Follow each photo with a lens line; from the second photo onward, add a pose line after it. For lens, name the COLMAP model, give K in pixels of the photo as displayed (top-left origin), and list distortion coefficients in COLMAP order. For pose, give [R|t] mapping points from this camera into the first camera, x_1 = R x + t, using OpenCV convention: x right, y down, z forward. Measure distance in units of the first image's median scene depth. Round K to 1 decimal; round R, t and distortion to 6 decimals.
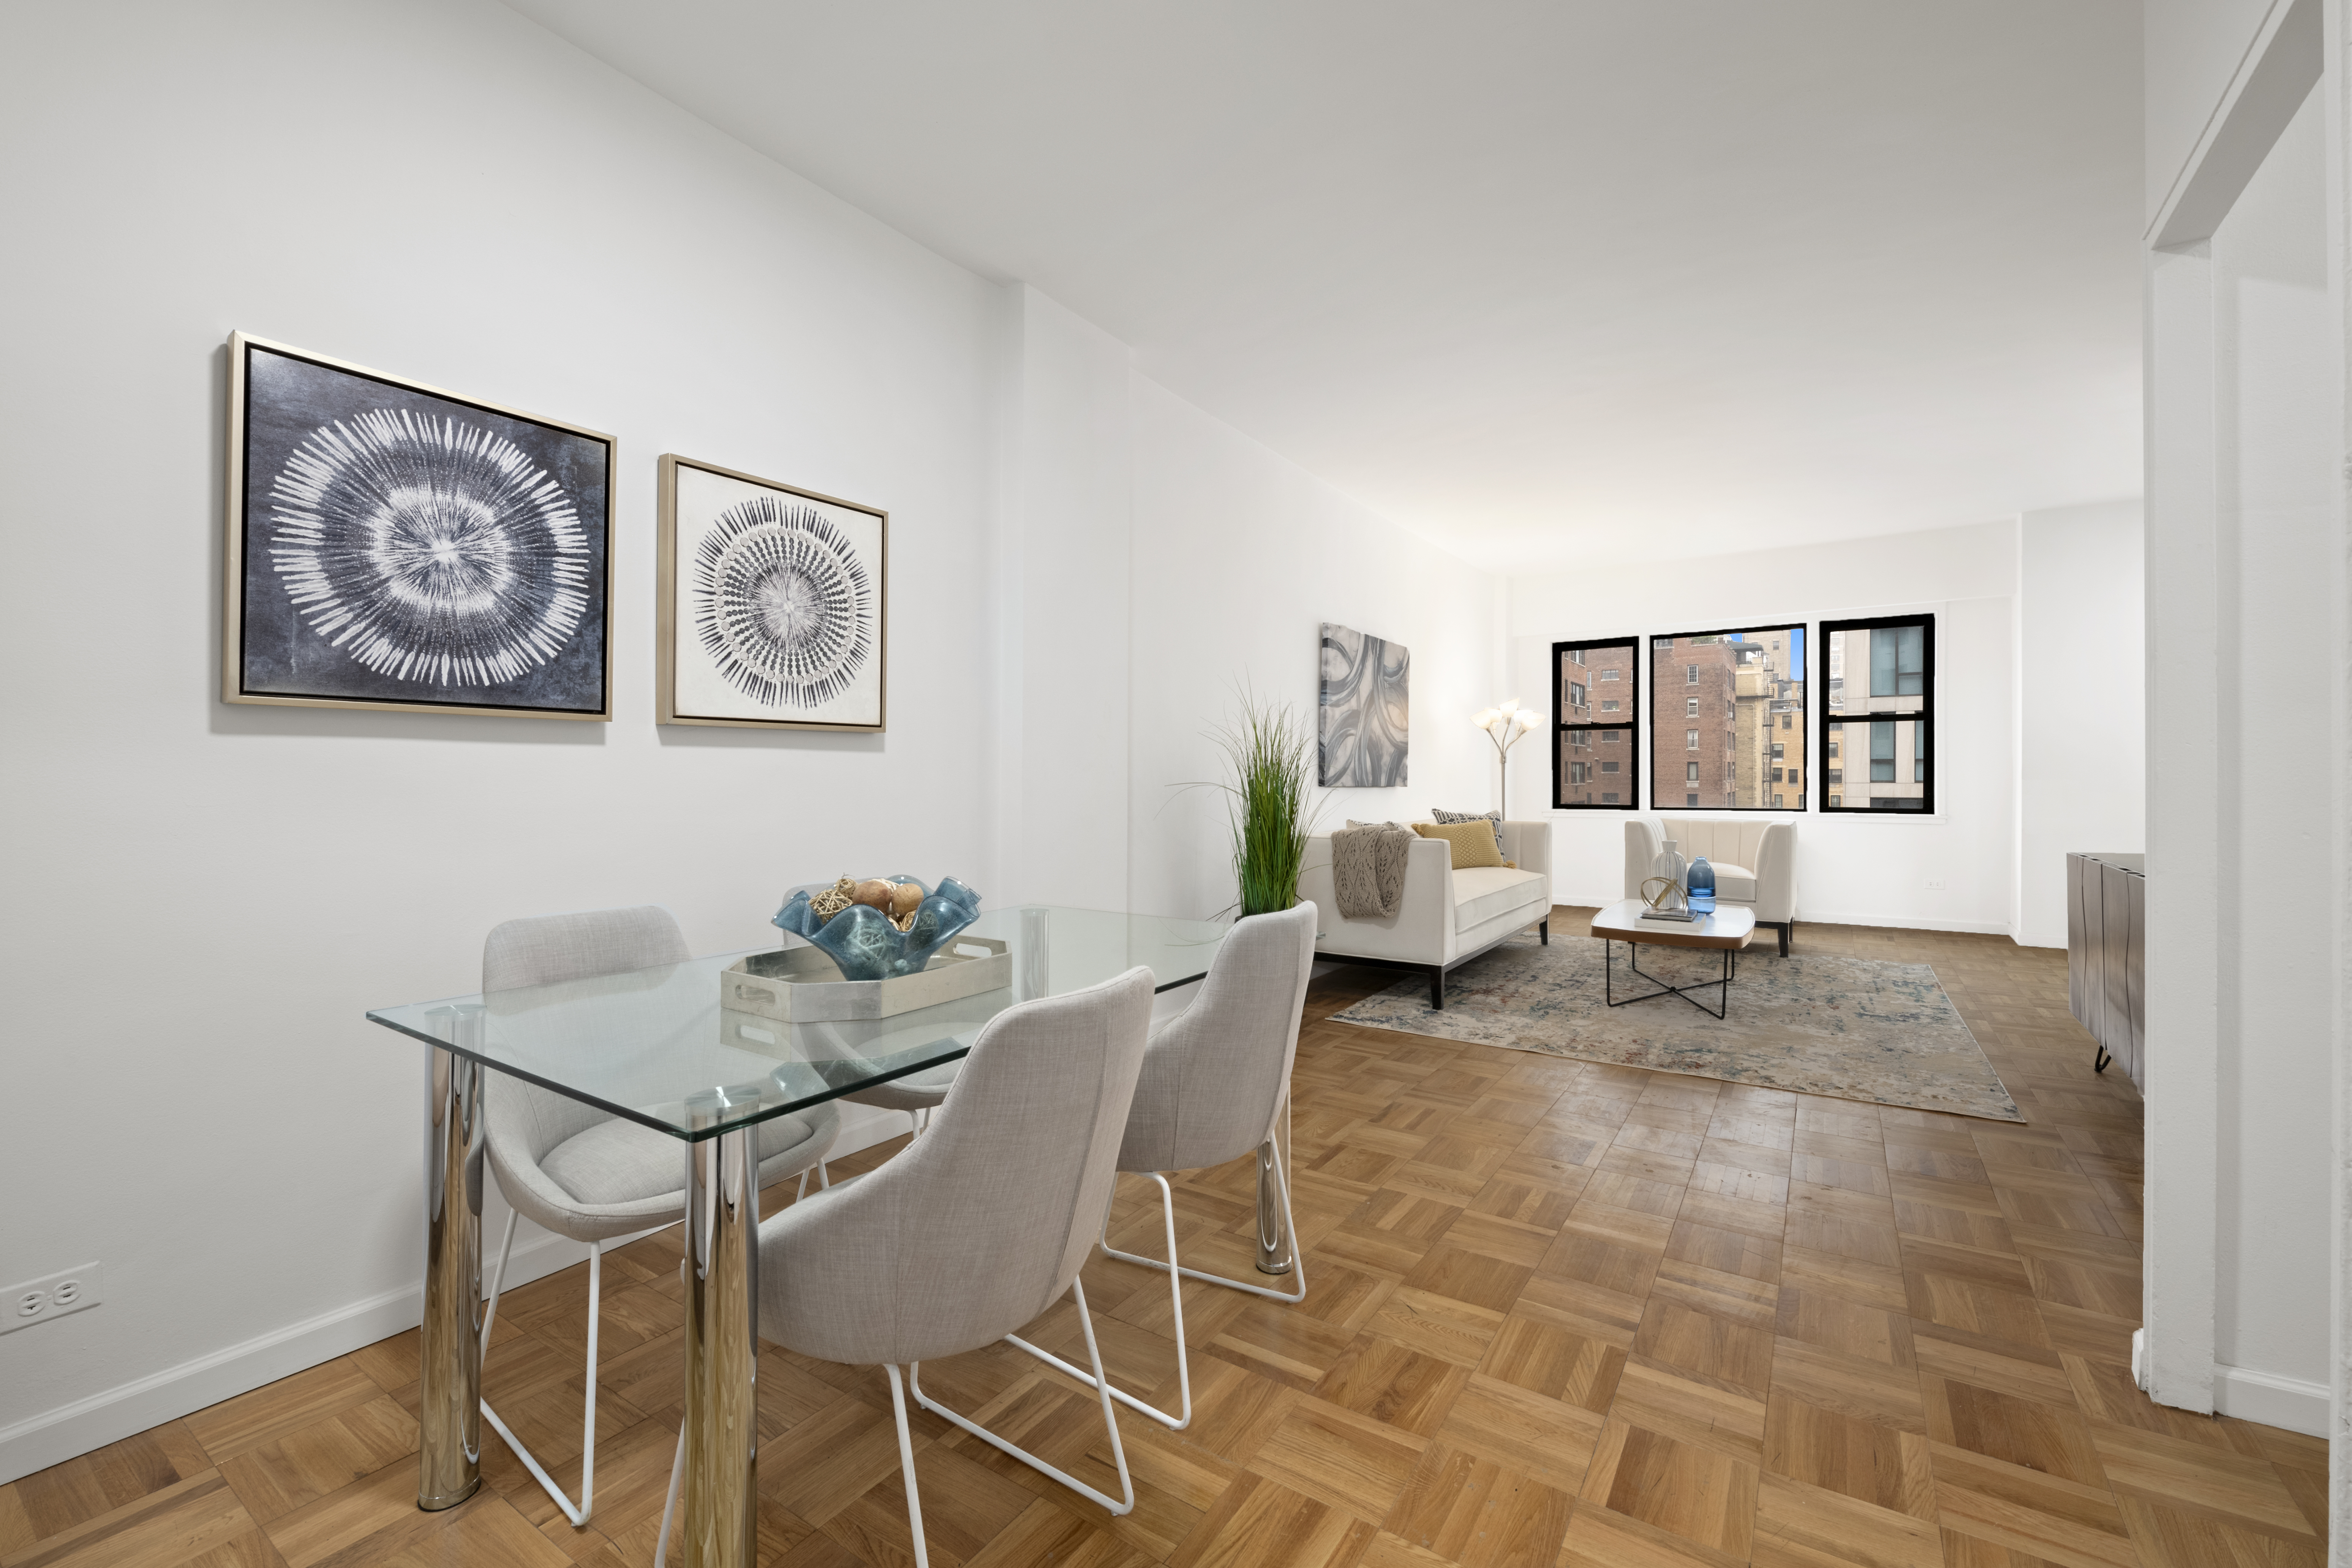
lens RADIAL K [[979.9, 0, 1171.2], [0, 979.9, 774.6], [0, 0, 1]] dist [-0.000057, -0.000021]
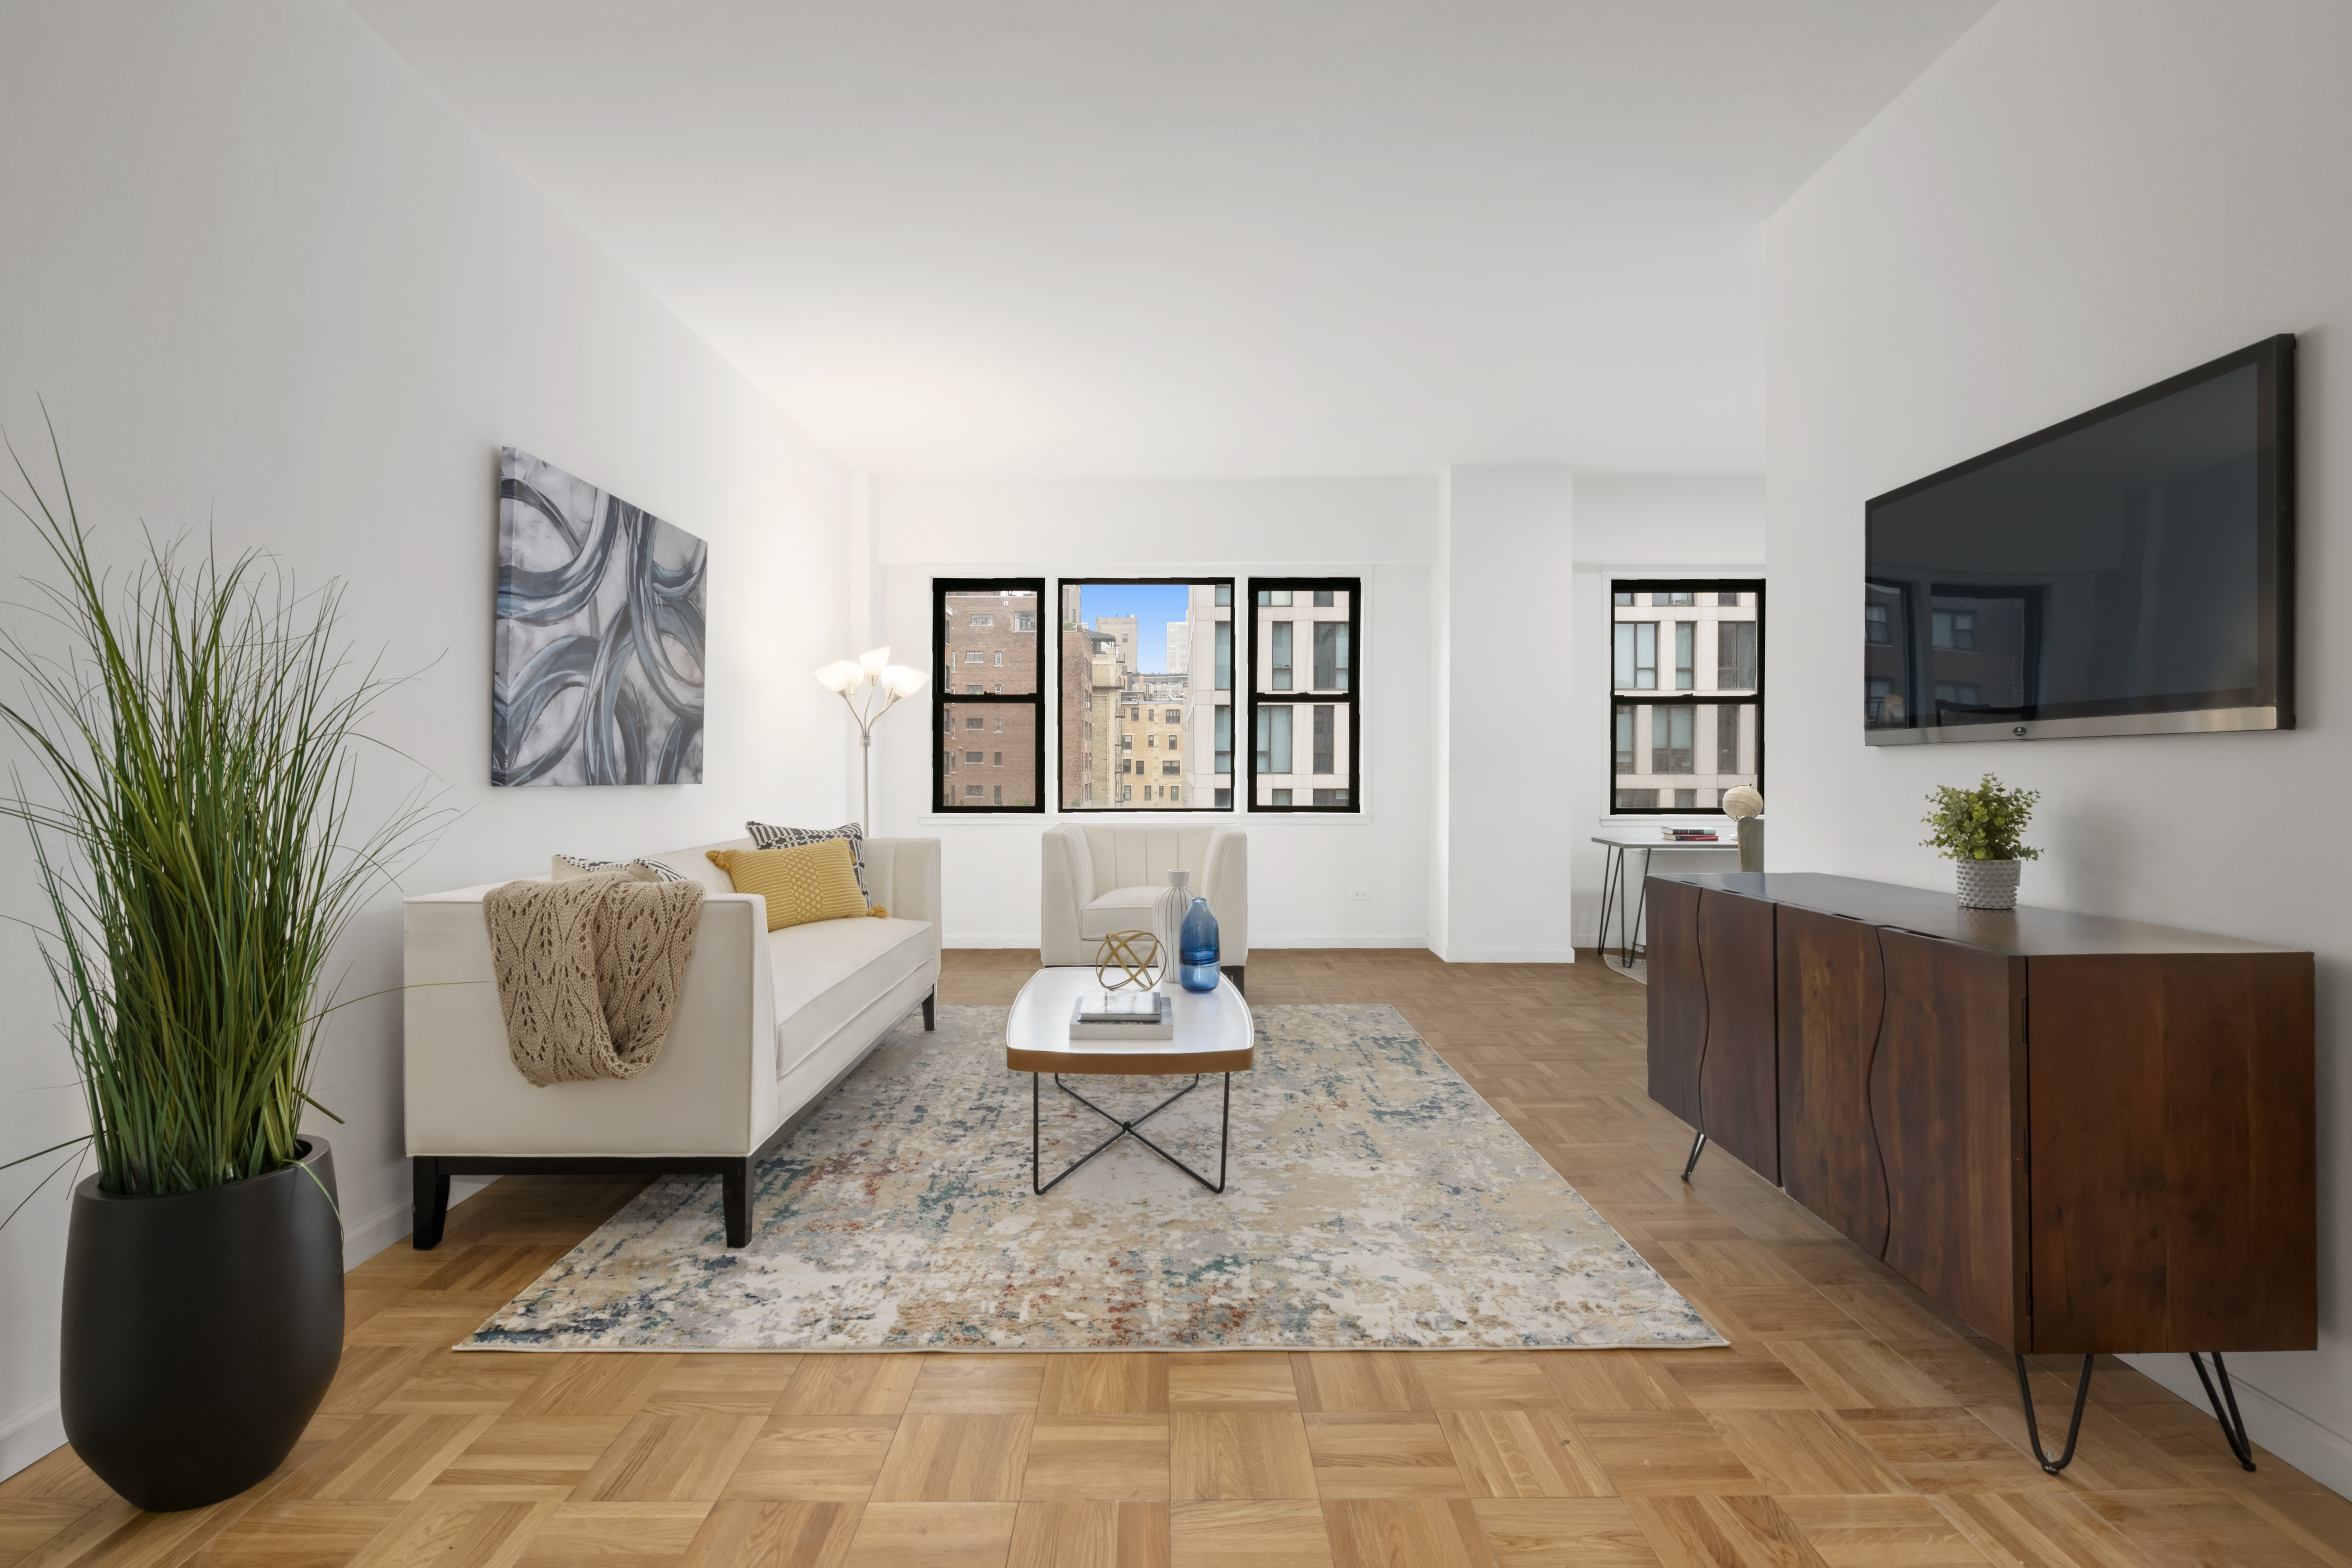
lens RADIAL K [[1133.4, 0, 1181.0], [0, 1133.4, 770.8], [0, 0, 1]] dist [-0.001349, -0.000019]
pose [[0.823415, 0.000296, 0.567440, 0.094230], [-0.003192, 0.999986, 0.004109, 0.000682], [-0.567431, -0.005195, 0.823405, 0.291419]]
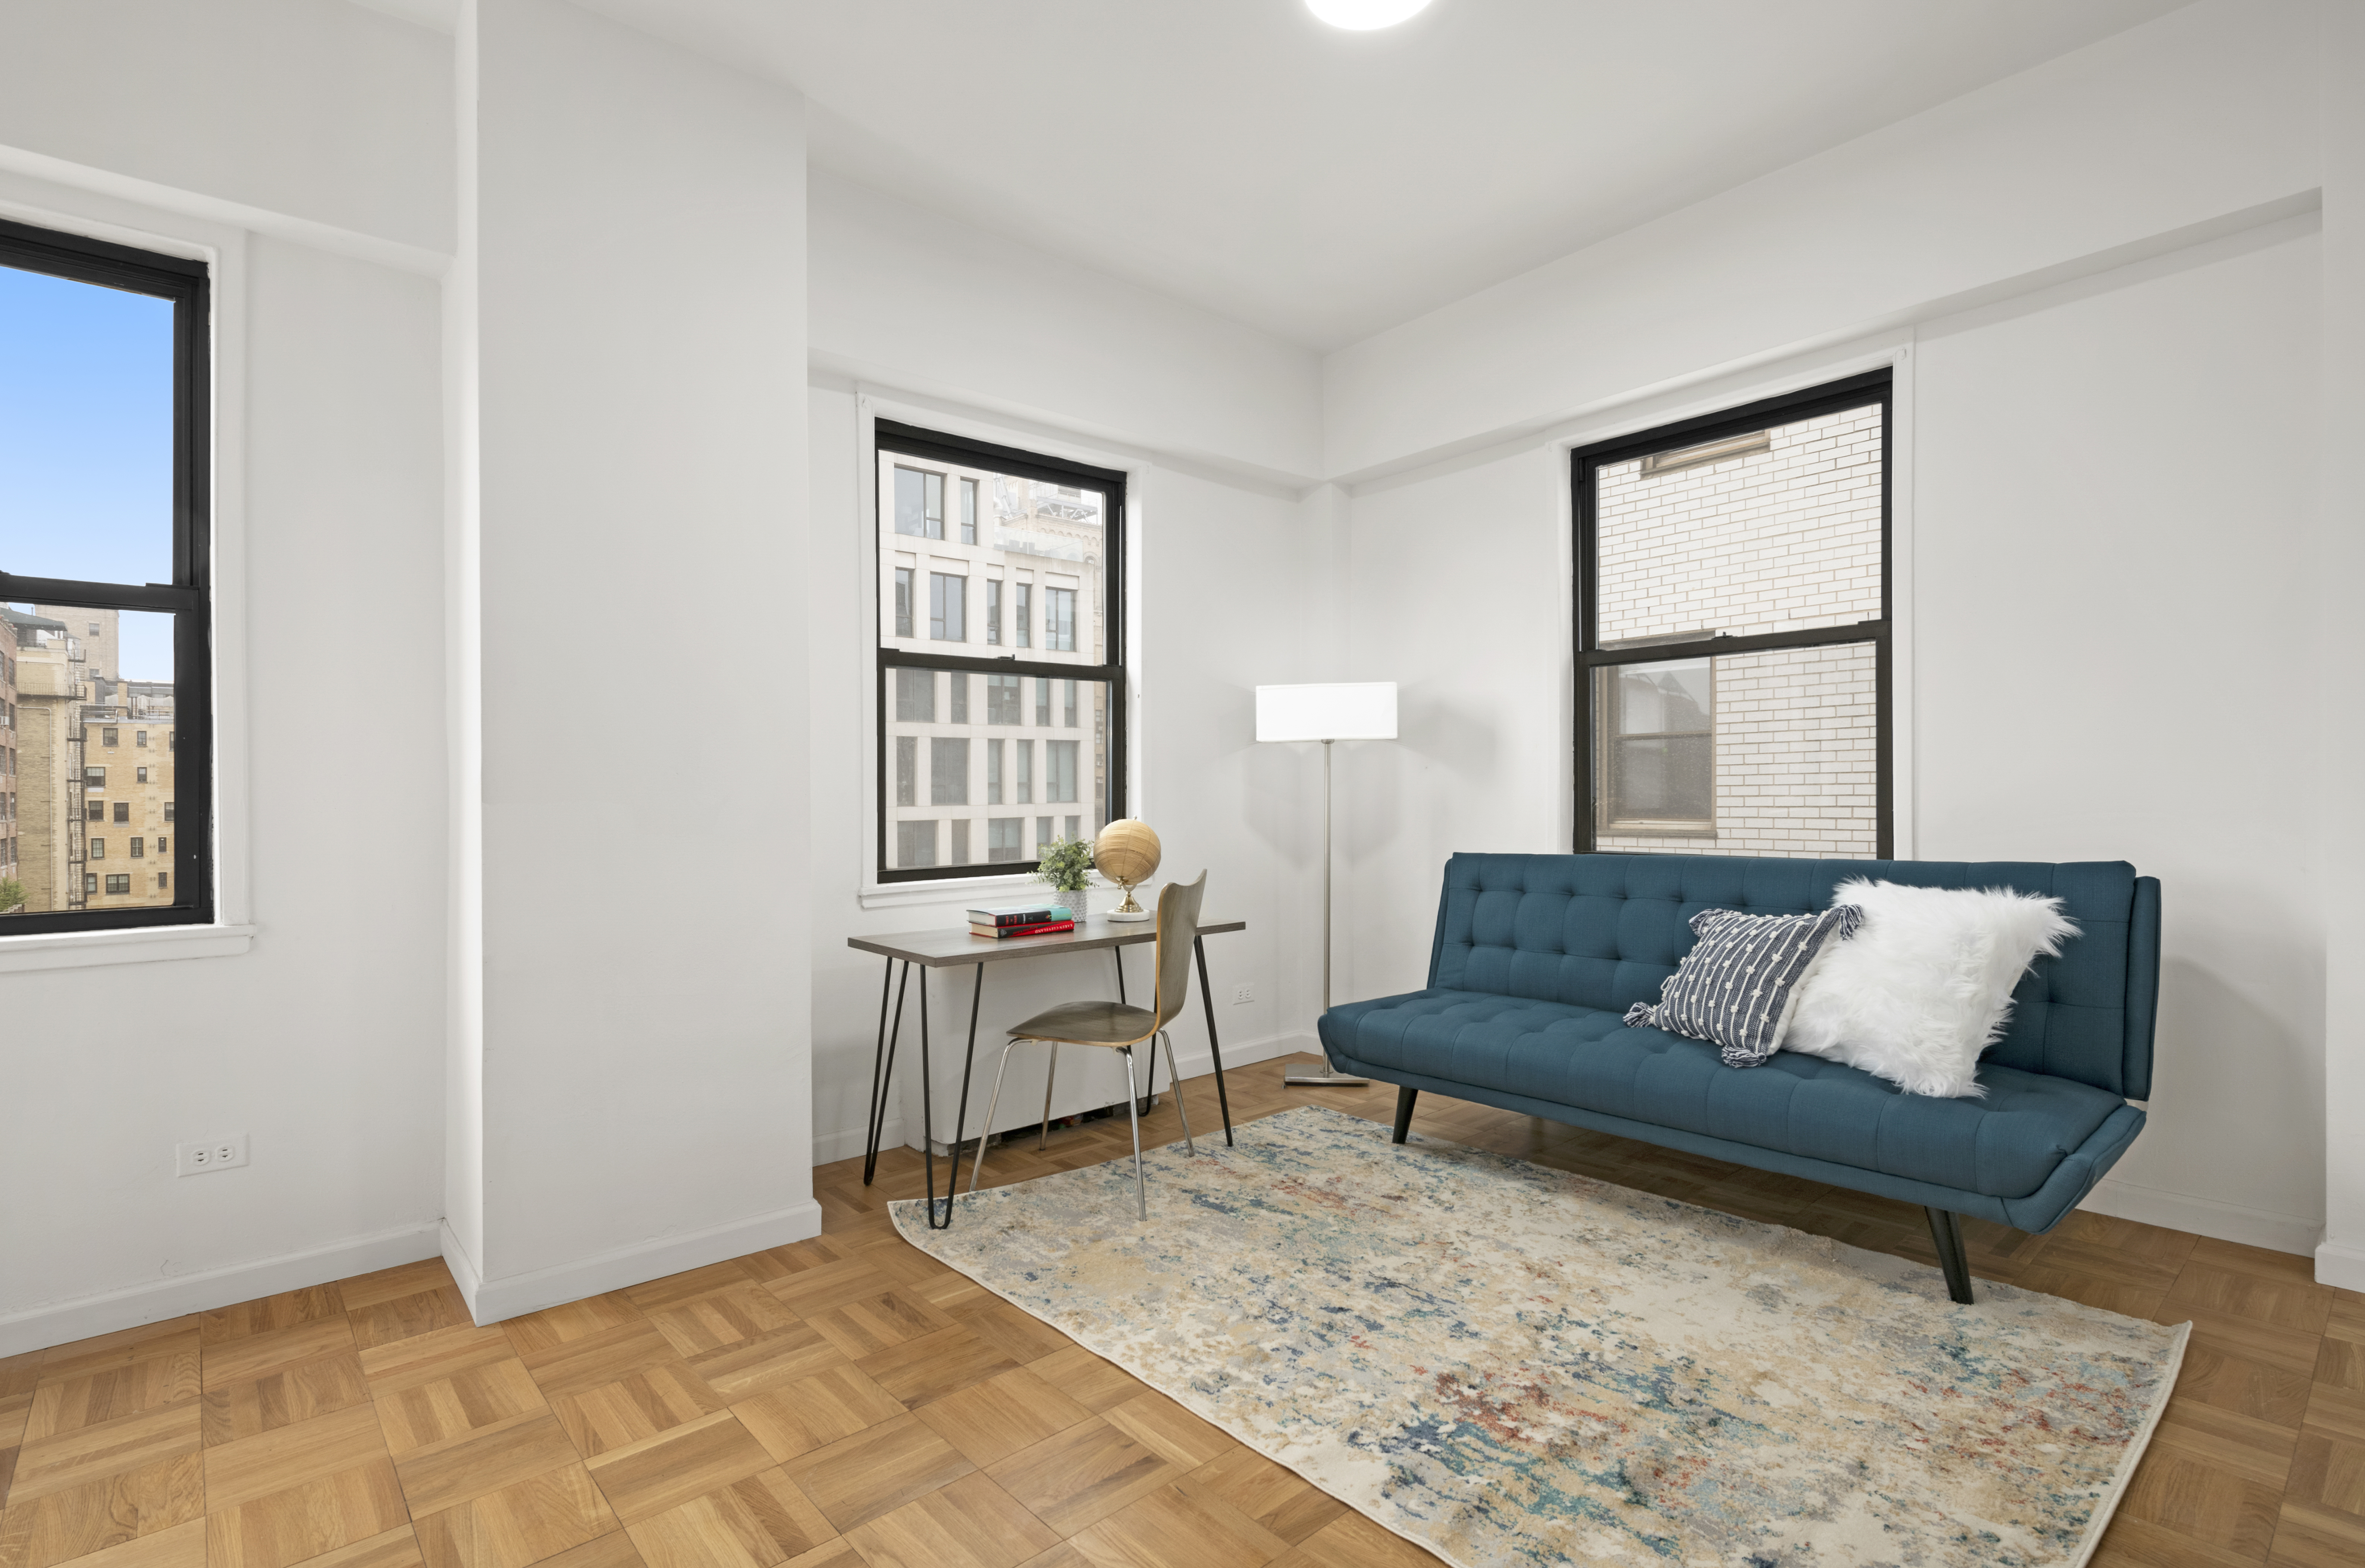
lens RADIAL K [[1130.2, 0, 1219.1], [0, 1130.2, 797.3], [0, 0, 1]] dist [-0.000134, 0.000078]
pose [[0.234976, -0.001495, 0.972000, 0.543479], [0.010869, 0.999940, -0.001089, 0.005413], [-0.971940, 0.010820, 0.234978, 0.651602]]
